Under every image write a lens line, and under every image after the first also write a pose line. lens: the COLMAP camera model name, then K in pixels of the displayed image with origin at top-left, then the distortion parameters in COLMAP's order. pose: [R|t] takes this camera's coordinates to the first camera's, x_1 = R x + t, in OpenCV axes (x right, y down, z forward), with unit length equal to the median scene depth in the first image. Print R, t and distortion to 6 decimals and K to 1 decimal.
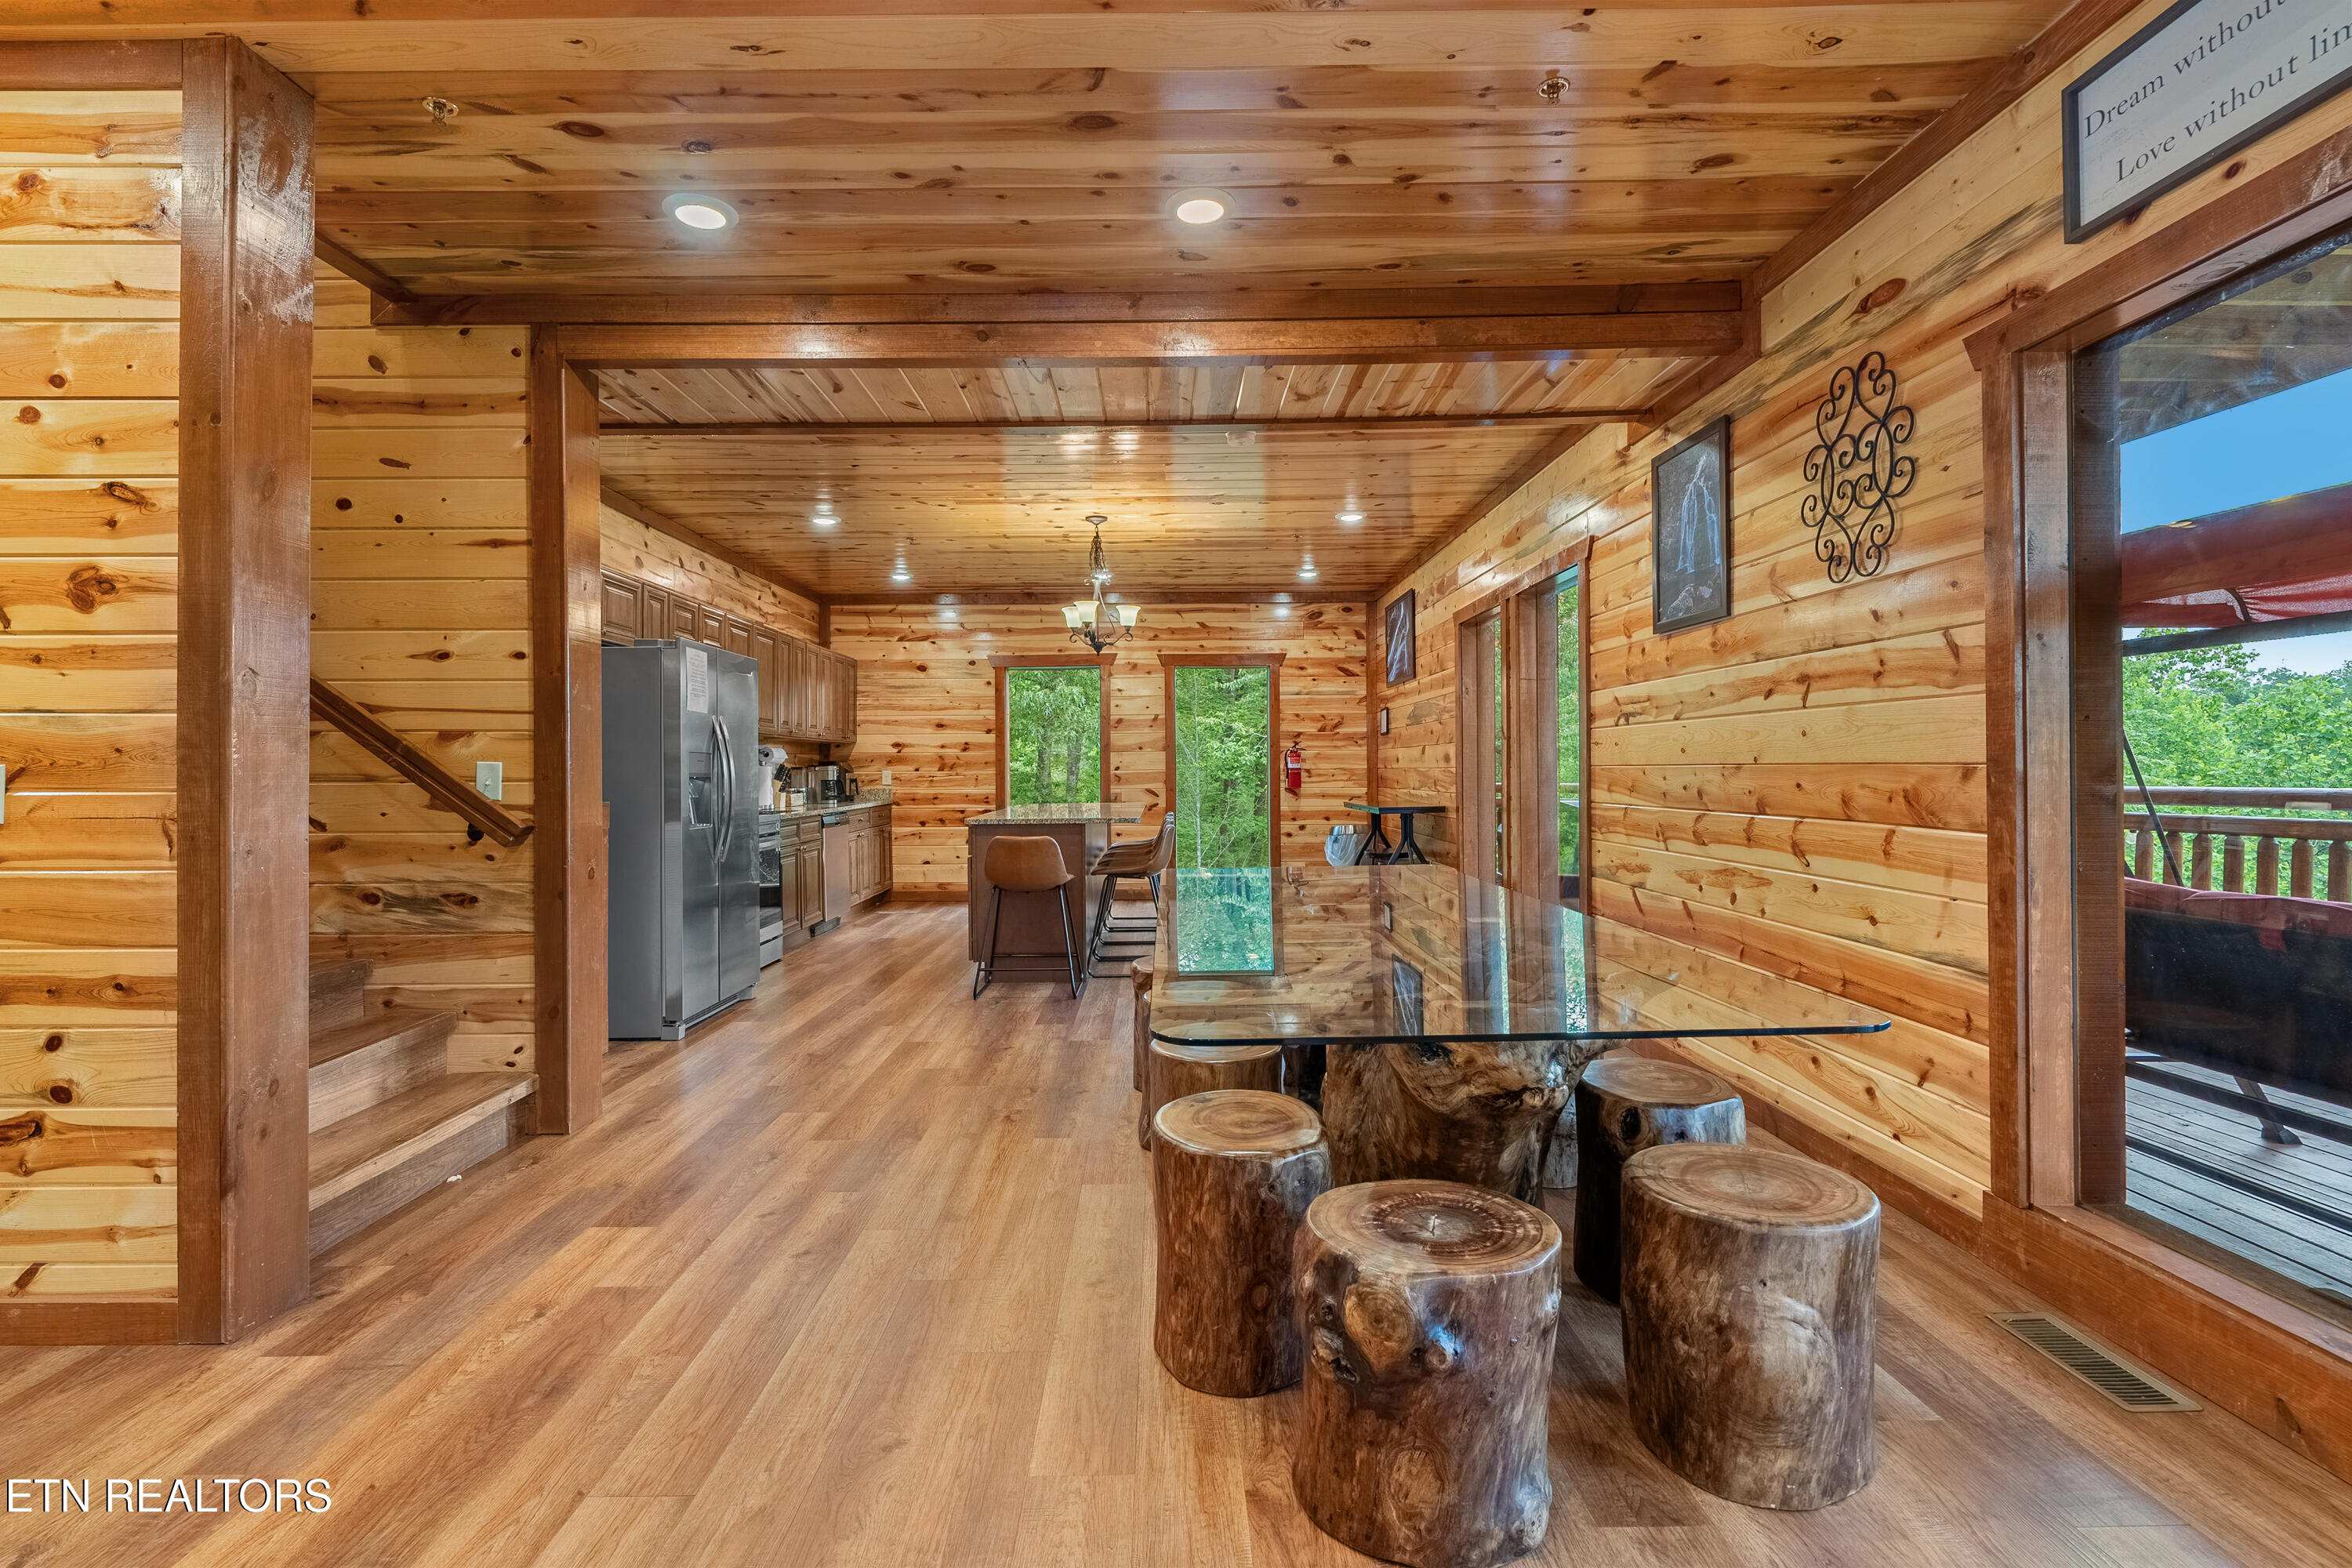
lens RADIAL K [[1088.3, 0, 1178.0], [0, 1088.3, 767.3], [0, 0, 1]] dist [-0.004099, 0.001147]
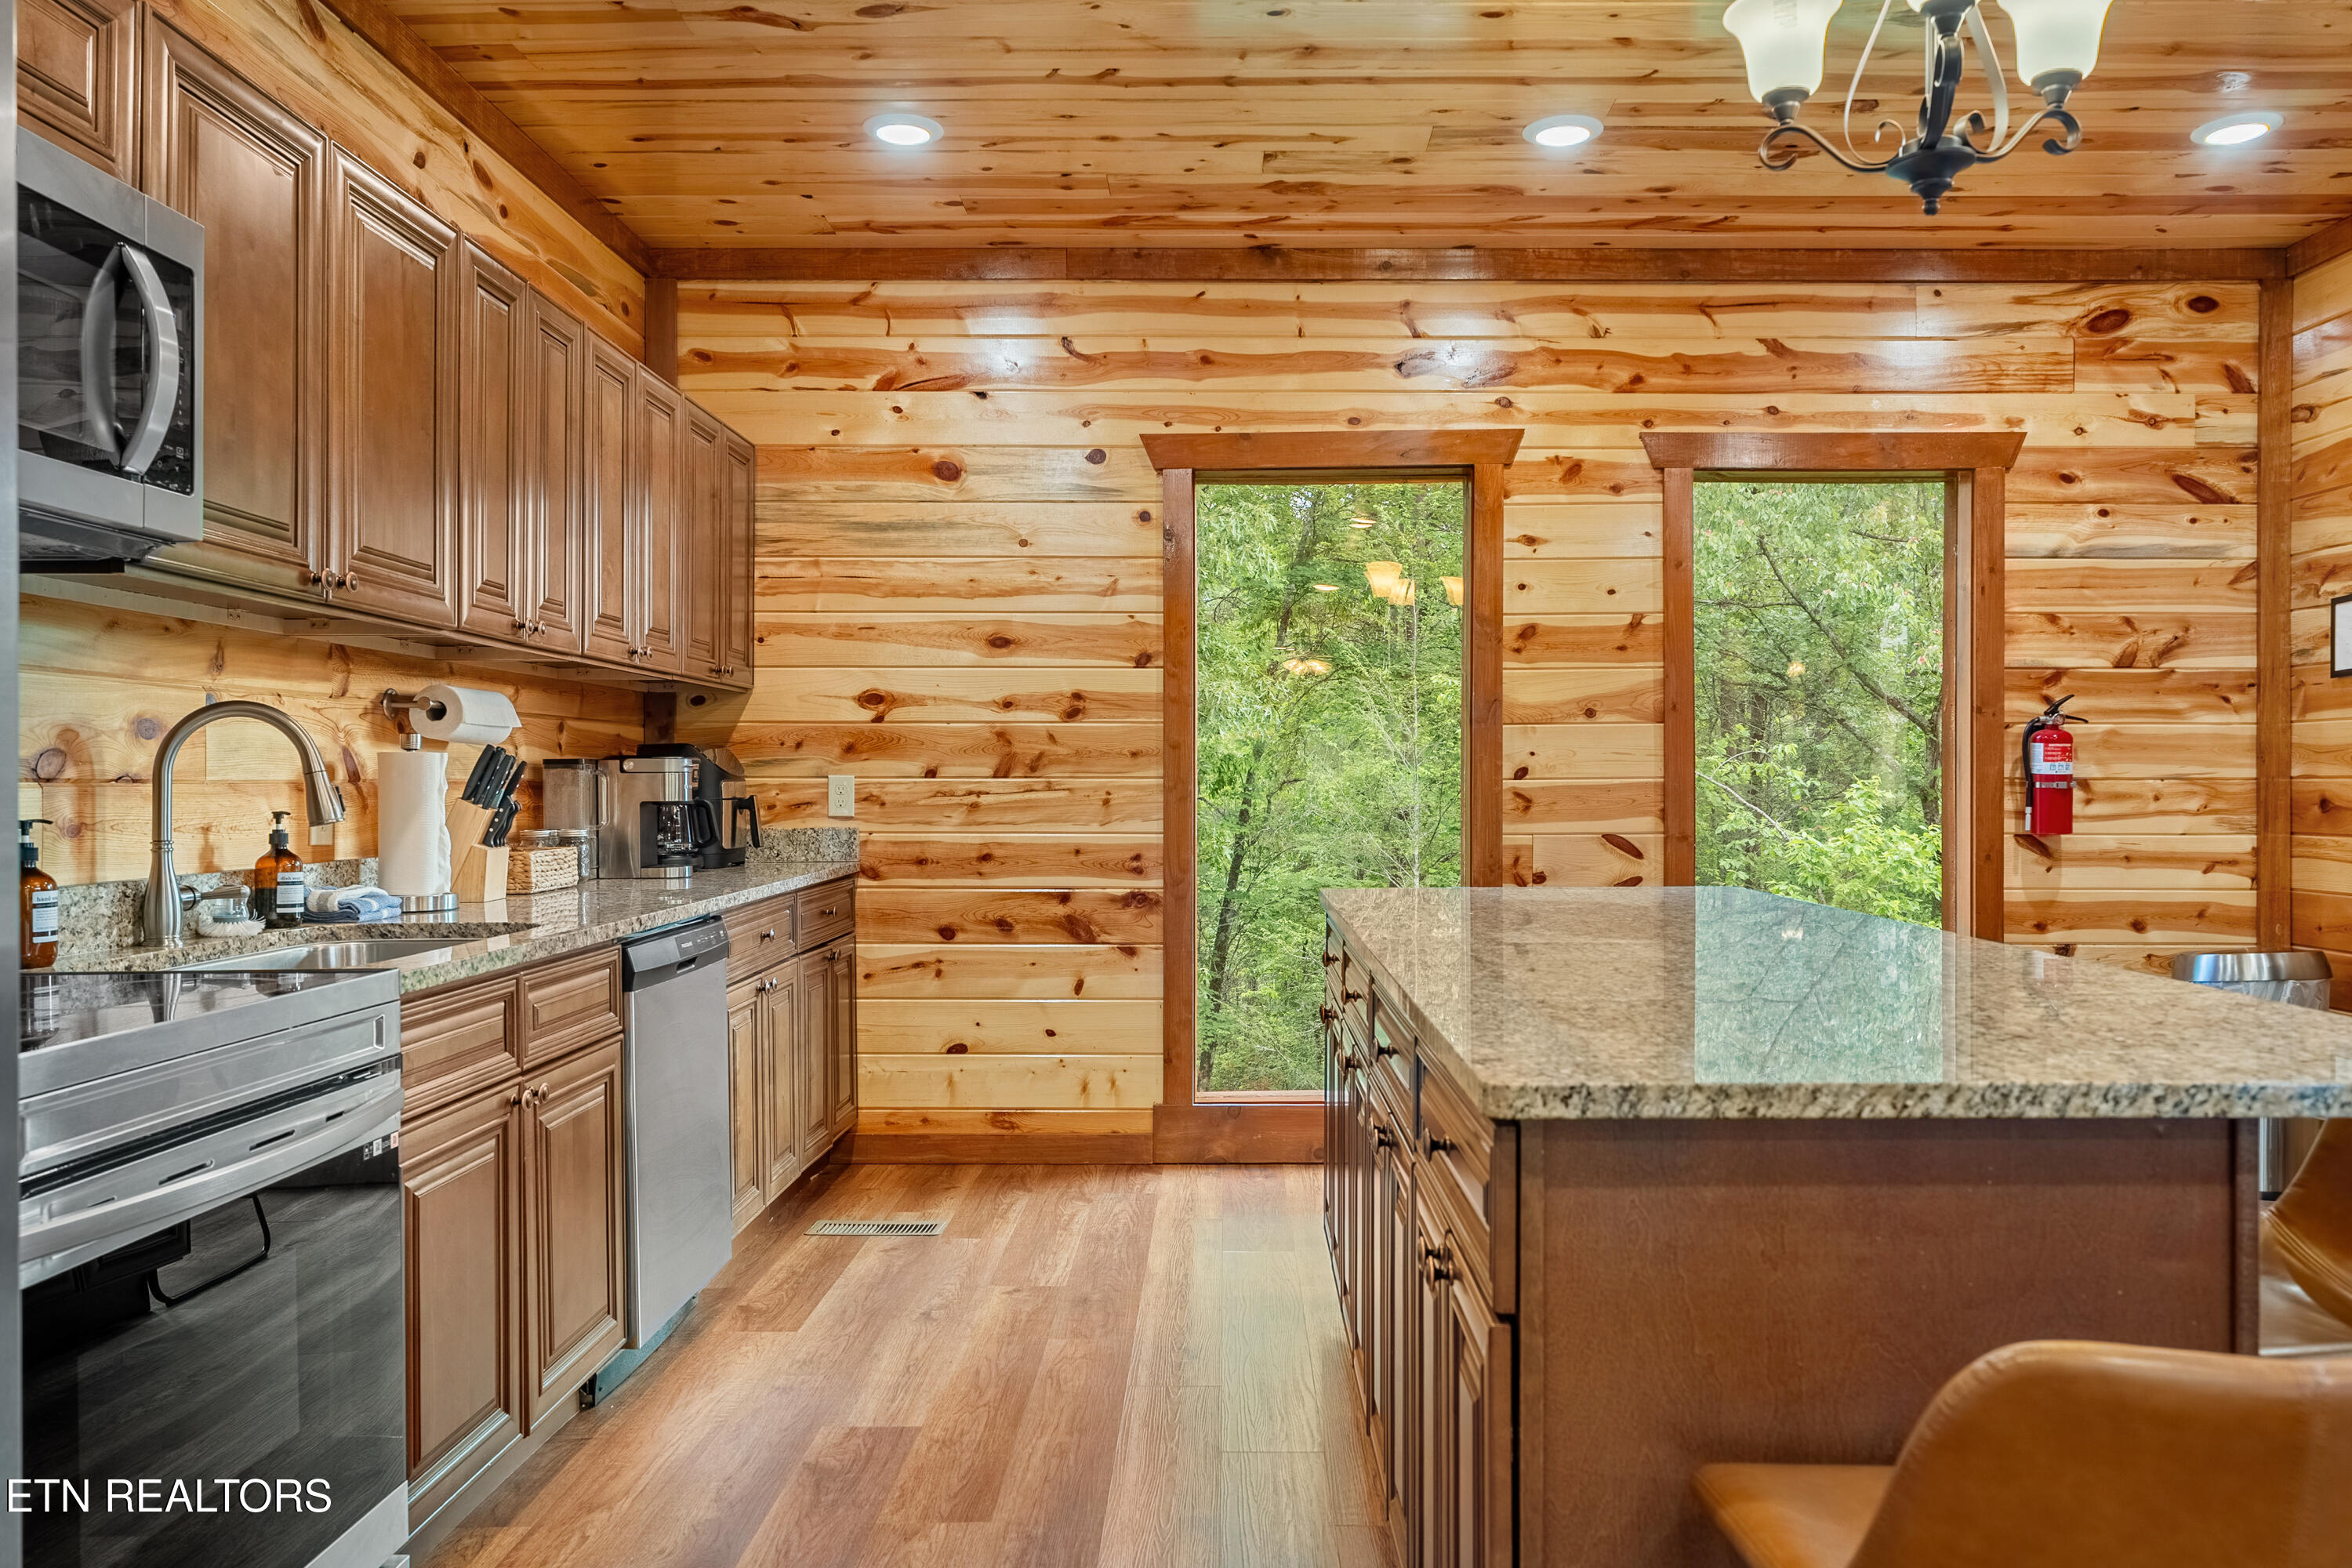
lens RADIAL K [[1671.0, 0, 1178.8], [0, 1671.0, 787.2], [0, 0, 1]] dist [0.002604, 0.001157]
pose [[0.999457, 0.006916, -0.032223, -0.146232], [-0.006735, 0.999961, 0.005700, 0.003329], [0.032261, -0.005479, 0.999464, 0.484698]]
